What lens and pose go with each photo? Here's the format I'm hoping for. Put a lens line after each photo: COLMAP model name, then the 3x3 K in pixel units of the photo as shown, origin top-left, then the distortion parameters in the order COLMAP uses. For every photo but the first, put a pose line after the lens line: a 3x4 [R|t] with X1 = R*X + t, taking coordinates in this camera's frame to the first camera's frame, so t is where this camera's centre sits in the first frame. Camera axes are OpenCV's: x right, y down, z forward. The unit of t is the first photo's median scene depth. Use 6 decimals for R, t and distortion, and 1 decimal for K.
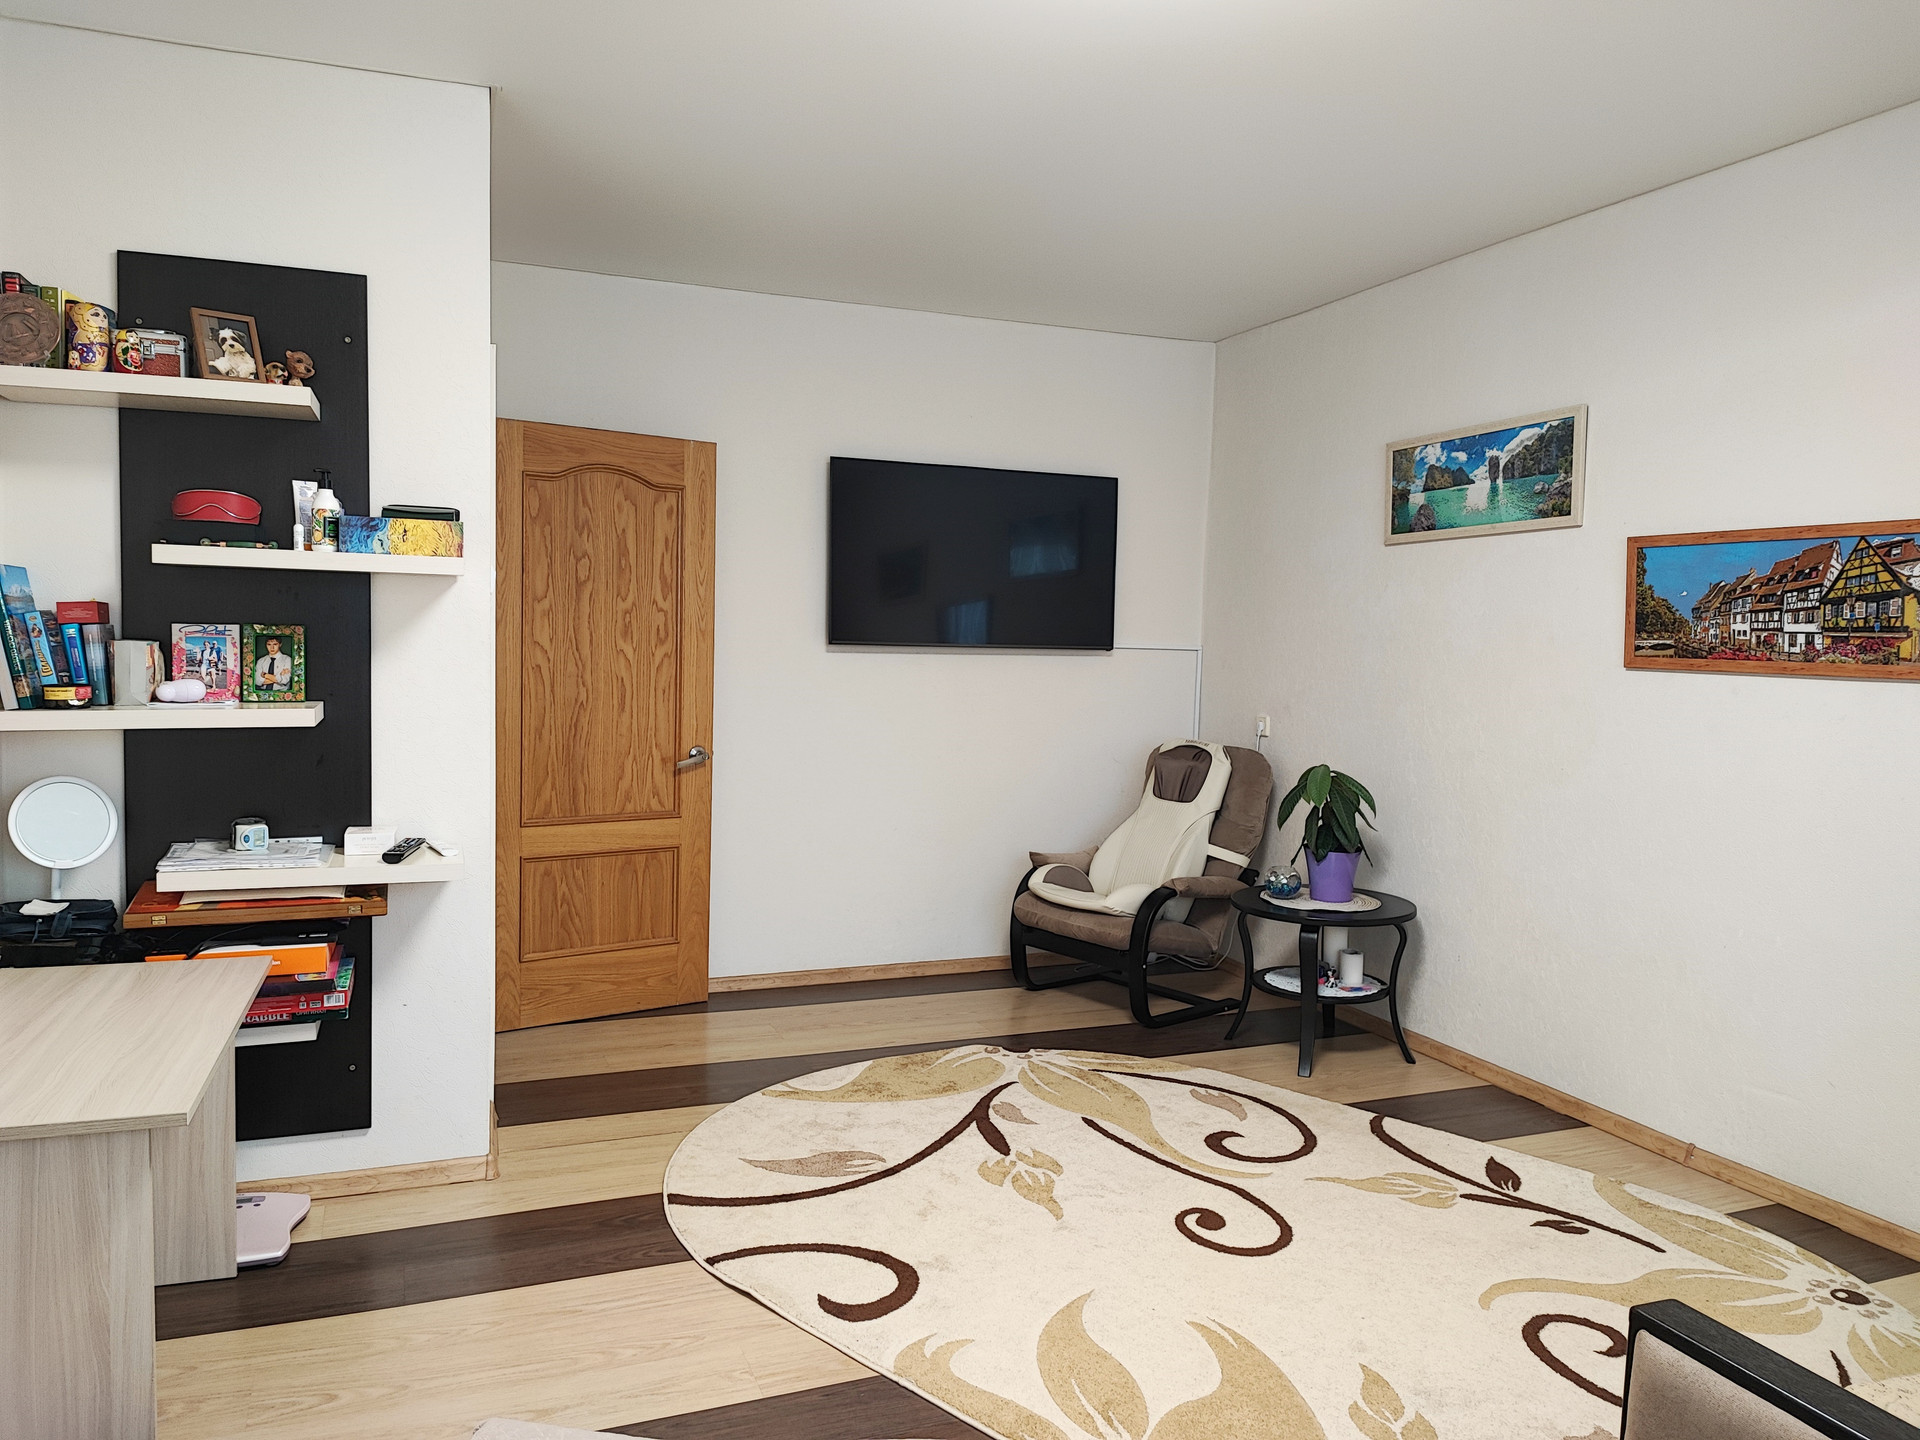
lens RADIAL K [[1376.7, 0, 957.1], [0, 1376.7, 725.1], [0, 0, 1]] dist [0.058052, -0.067743]
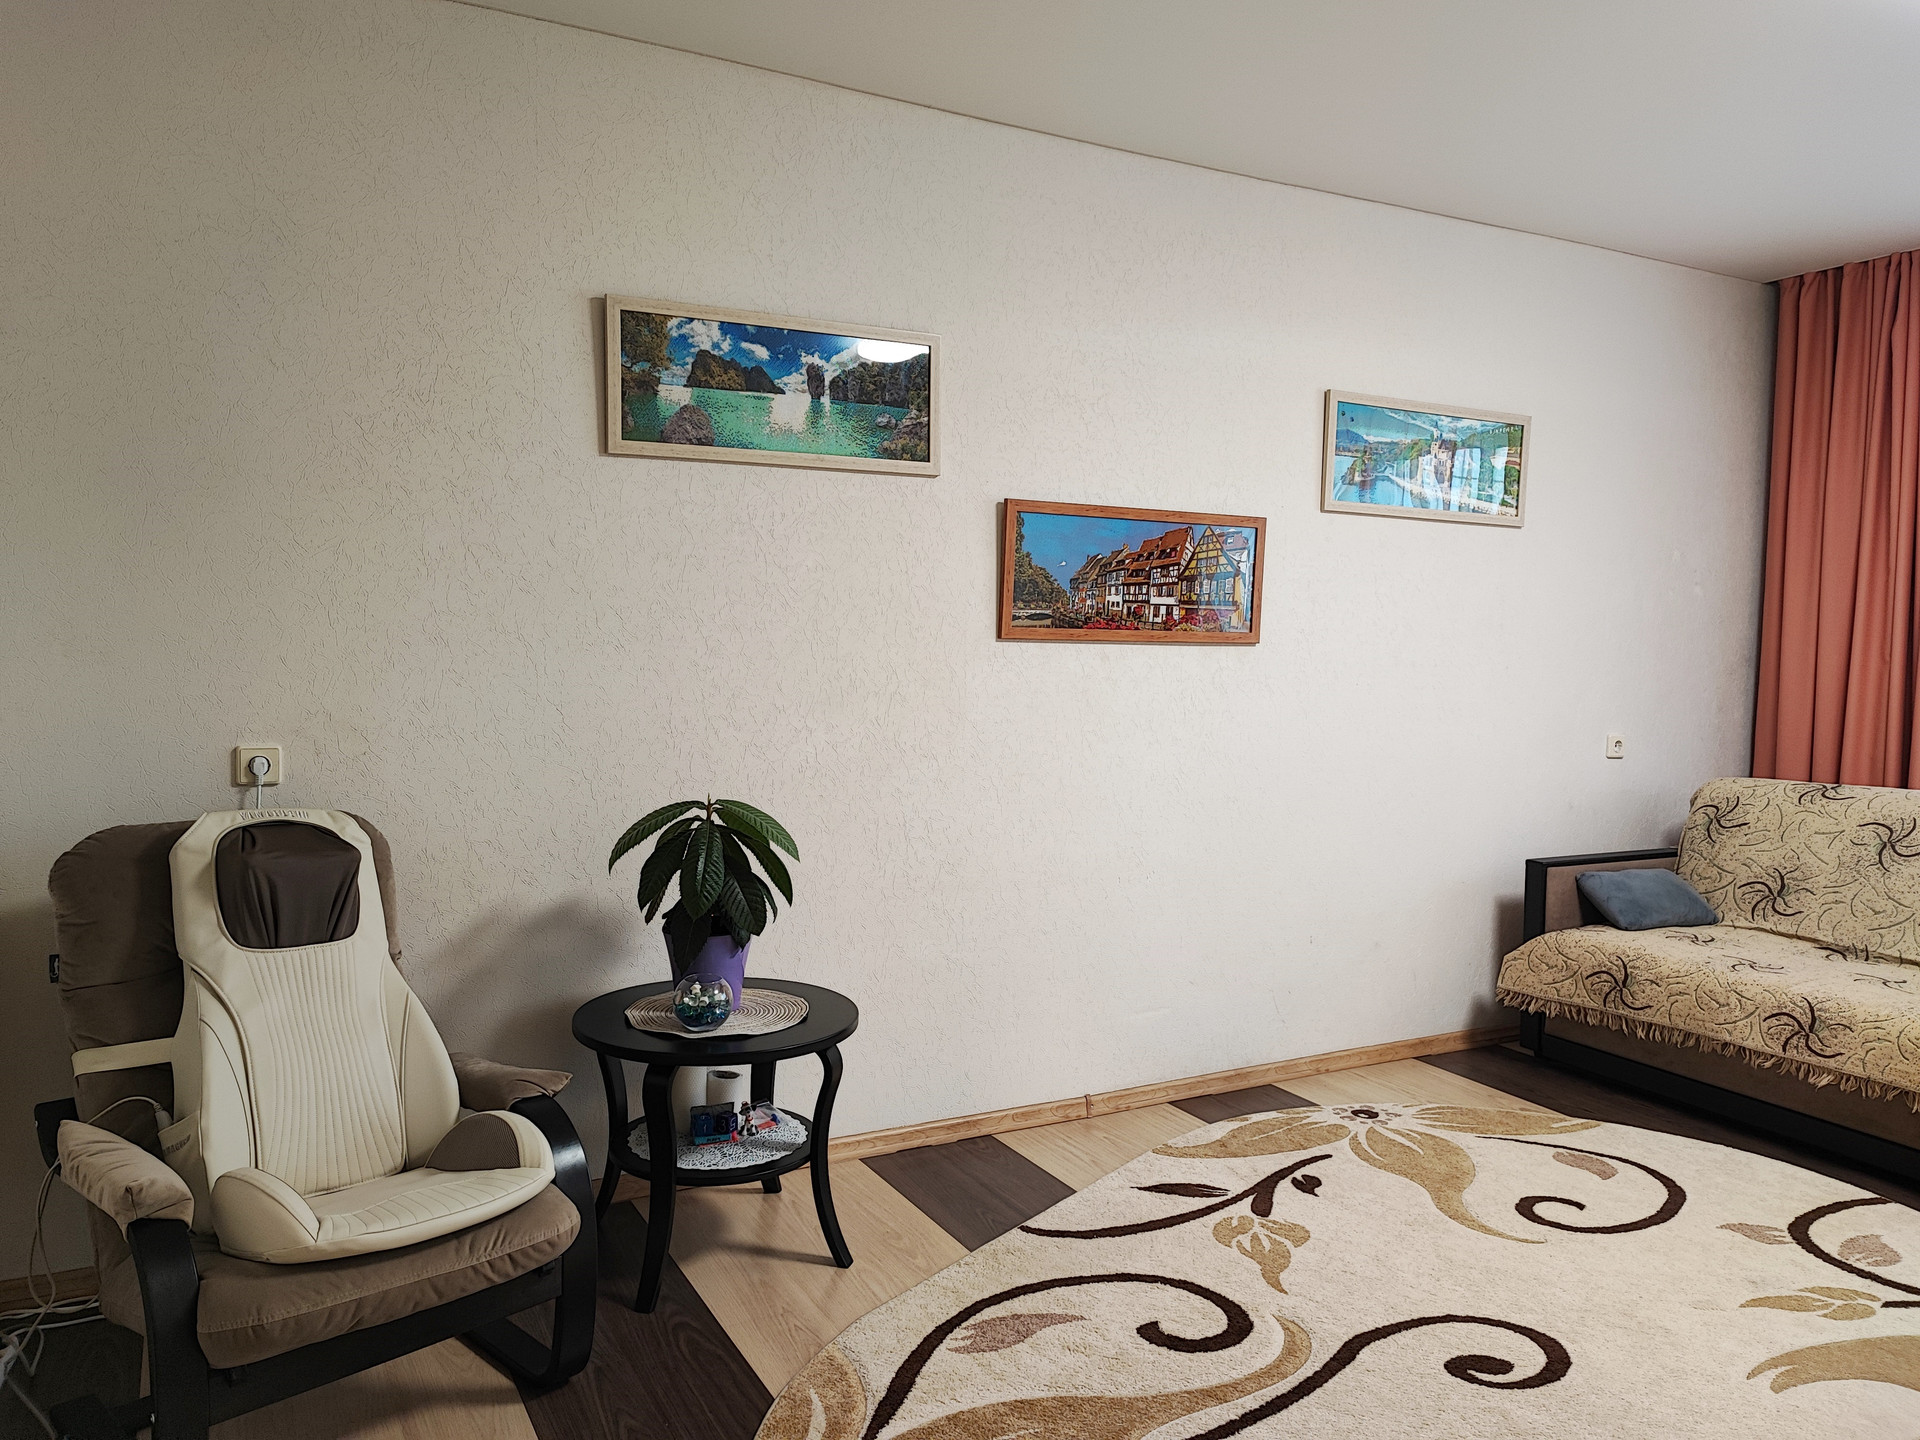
lens RADIAL K [[1376.7, 0, 957.1], [0, 1376.7, 725.1], [0, 0, 1]] dist [0.058052, -0.067743]
pose [[-0.111841, -0.082345, 0.990309, -0.479832], [0.048094, 0.994944, 0.088162, -0.072697], [-0.992562, 0.057488, -0.107315, 1.238700]]
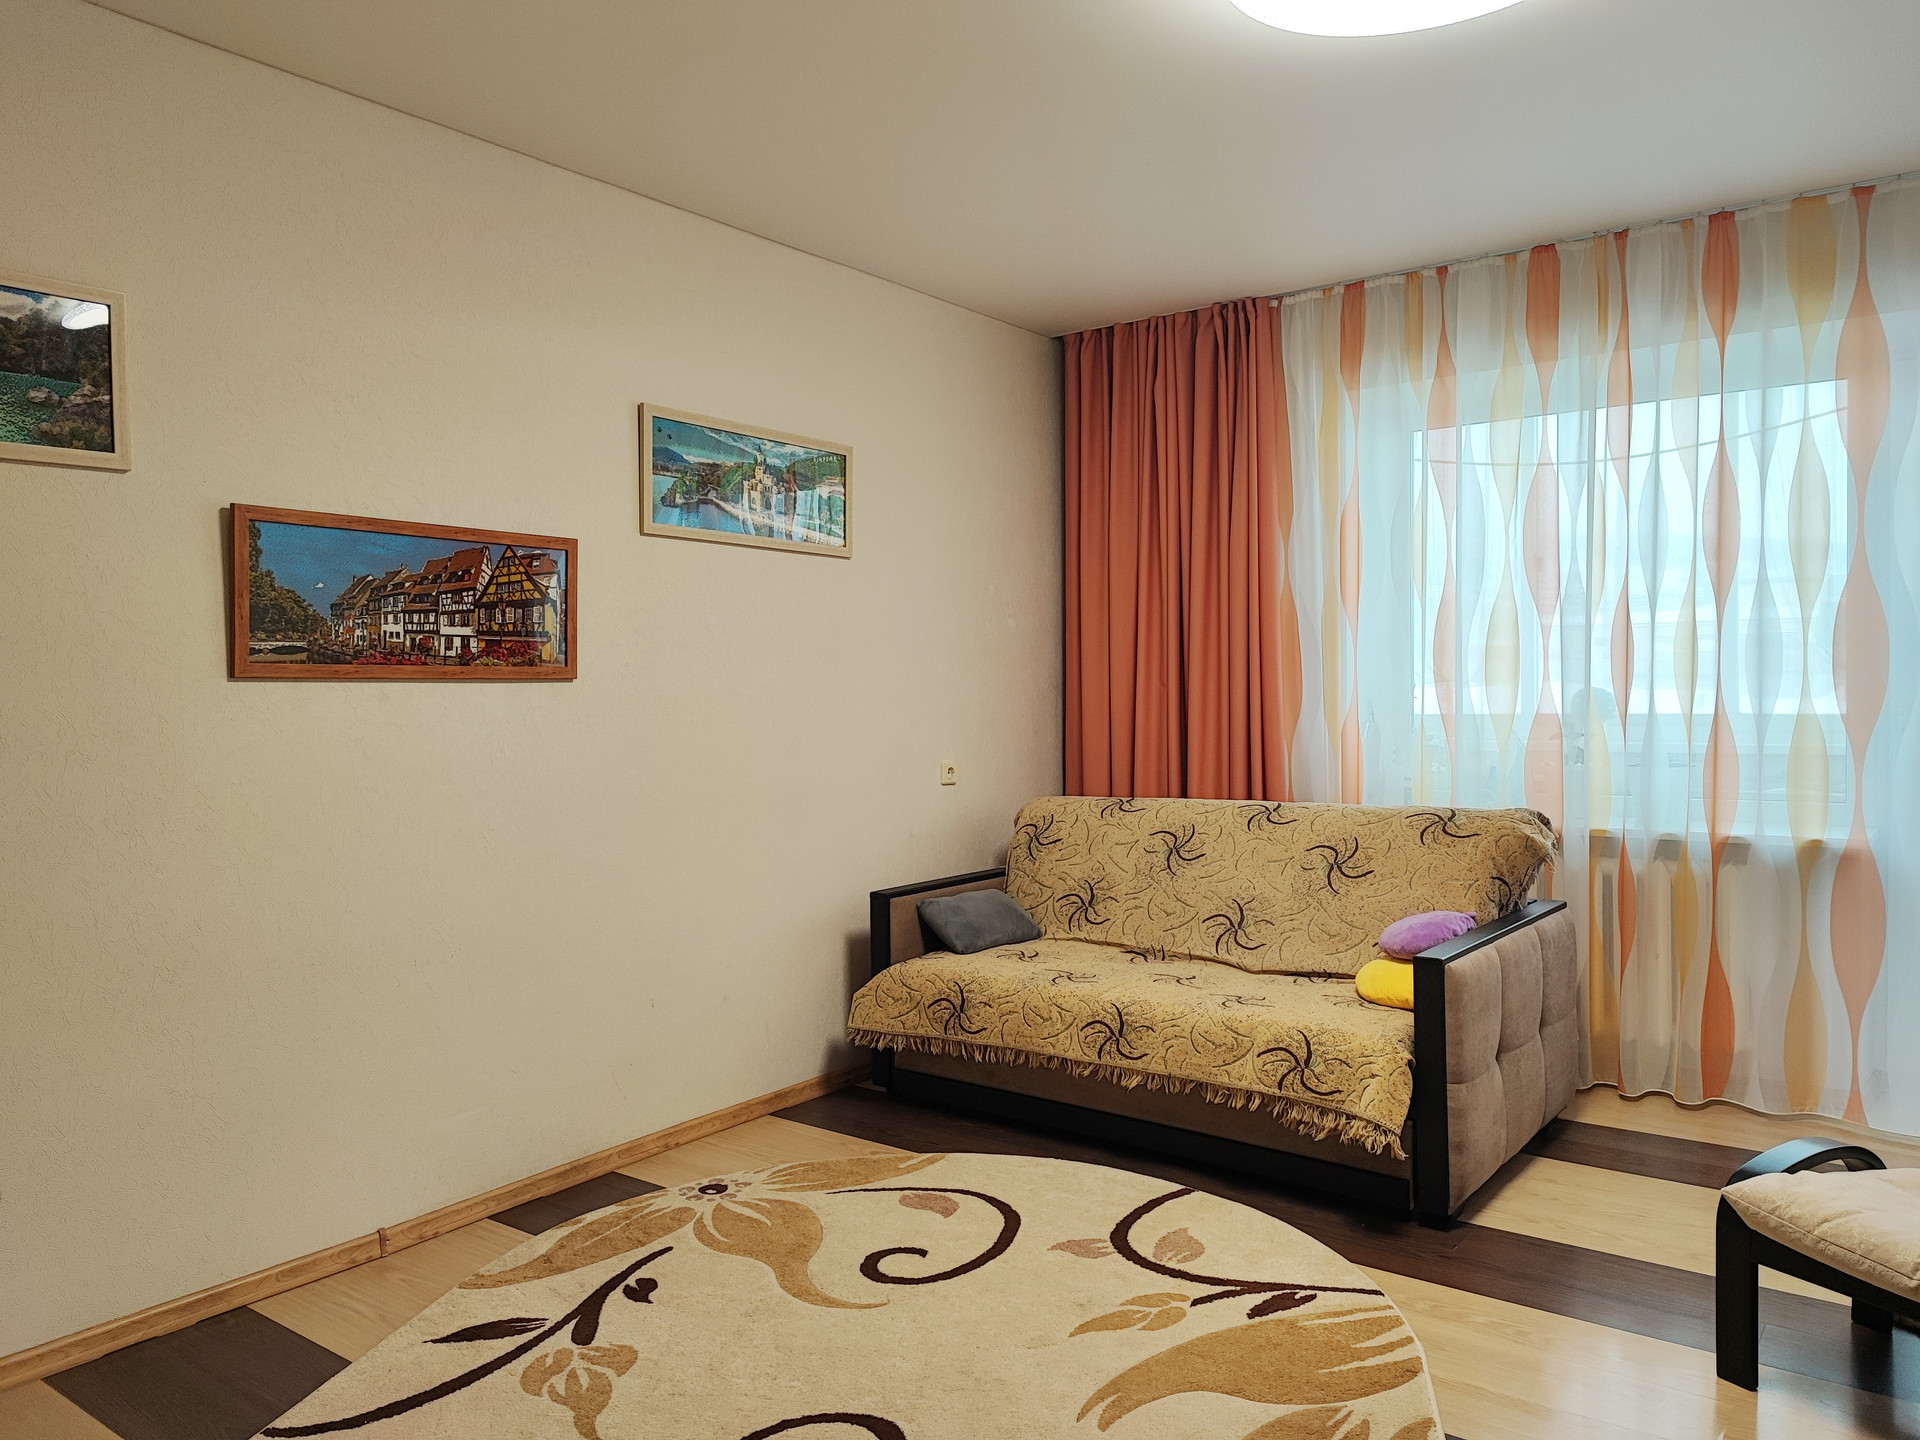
lens RADIAL K [[1376.7, 0, 957.1], [0, 1376.7, 725.1], [0, 0, 1]] dist [0.058052, -0.067743]
pose [[-0.518526, -0.037421, 0.854243, -0.391966], [0.057628, 0.995241, 0.078578, -0.057541], [-0.853118, 0.089973, -0.513902, 1.154360]]
